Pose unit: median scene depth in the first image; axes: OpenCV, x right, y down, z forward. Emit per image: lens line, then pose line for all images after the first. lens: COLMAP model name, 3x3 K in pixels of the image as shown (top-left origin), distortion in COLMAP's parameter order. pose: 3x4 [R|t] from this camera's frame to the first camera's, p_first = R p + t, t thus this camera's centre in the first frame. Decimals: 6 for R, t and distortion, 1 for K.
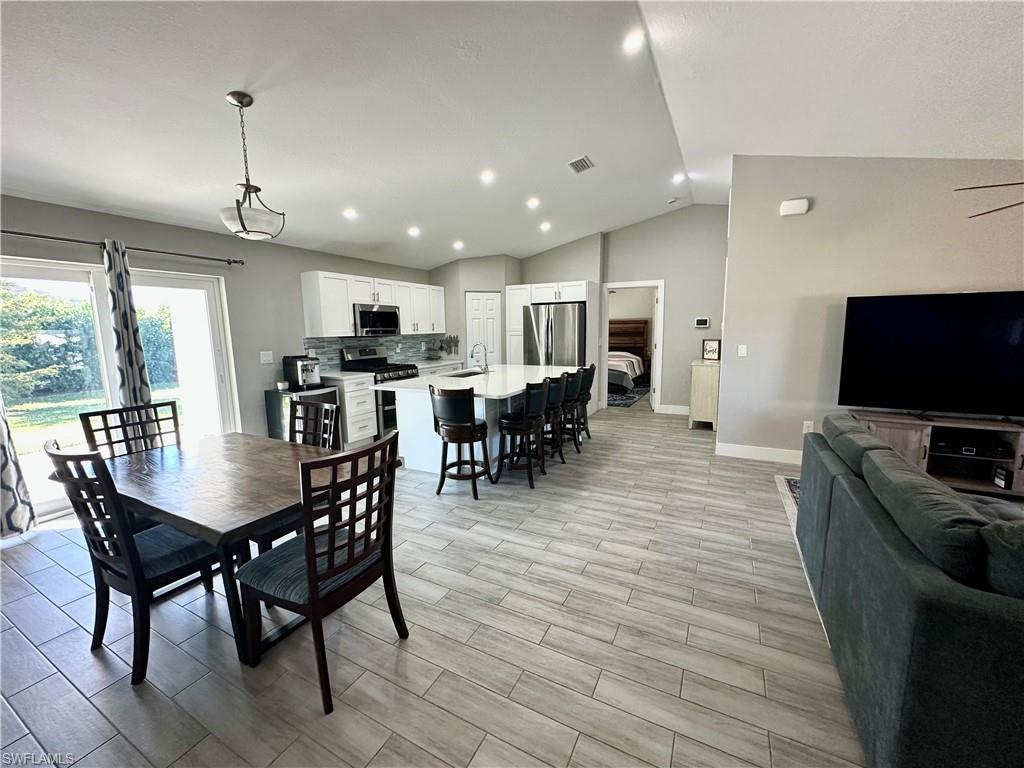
lens RADIAL K [[407.5, 0, 512.0], [0, 407.5, 383.6], [0, 0, 1]] dist [-0.002969, 0.000471]
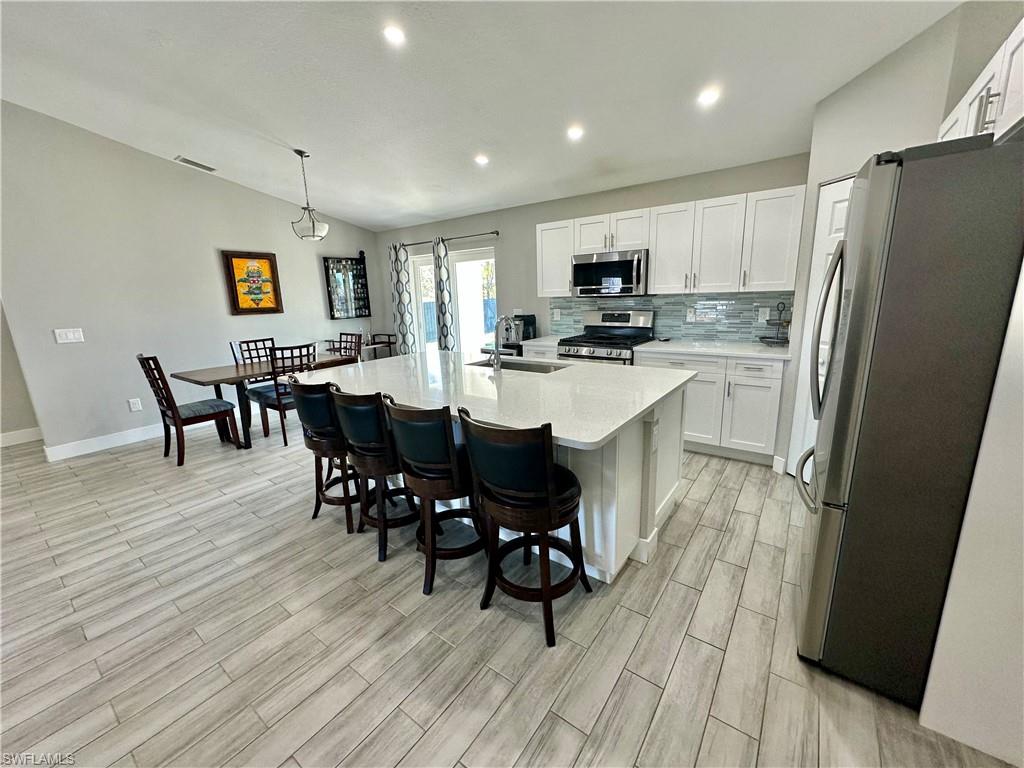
lens RADIAL K [[407.5, 0, 512.9], [0, 407.5, 383.4], [0, 0, 1]] dist [-0.002969, 0.000471]
pose [[-0.148063, 0.234700, -0.960725, 0.504187], [-0.098918, 0.963047, 0.250512, -0.154525], [0.984019, 0.132125, -0.119375, 1.095241]]
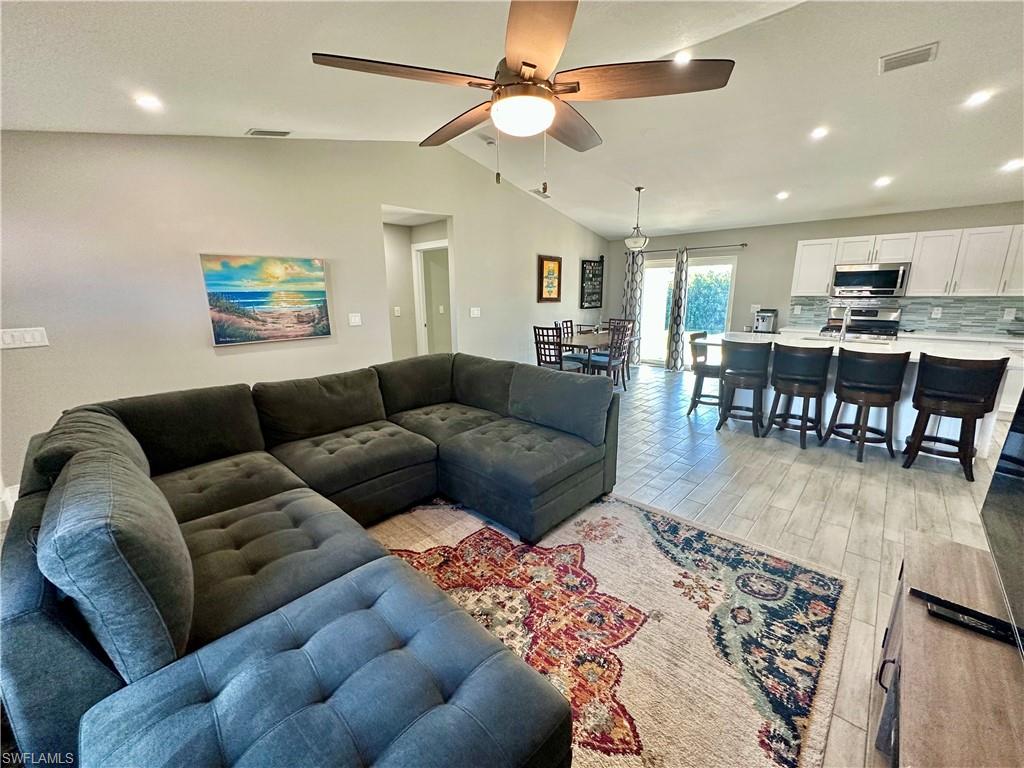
lens RADIAL K [[407.5, 0, 513.0], [0, 407.5, 382.5], [0, 0, 1]] dist [-0.002969, 0.000471]
pose [[-0.262618, 0.226558, -0.937925, 0.989104], [-0.120493, 0.956735, 0.264839, -0.089088], [0.957347, 0.182565, -0.223957, 0.523857]]
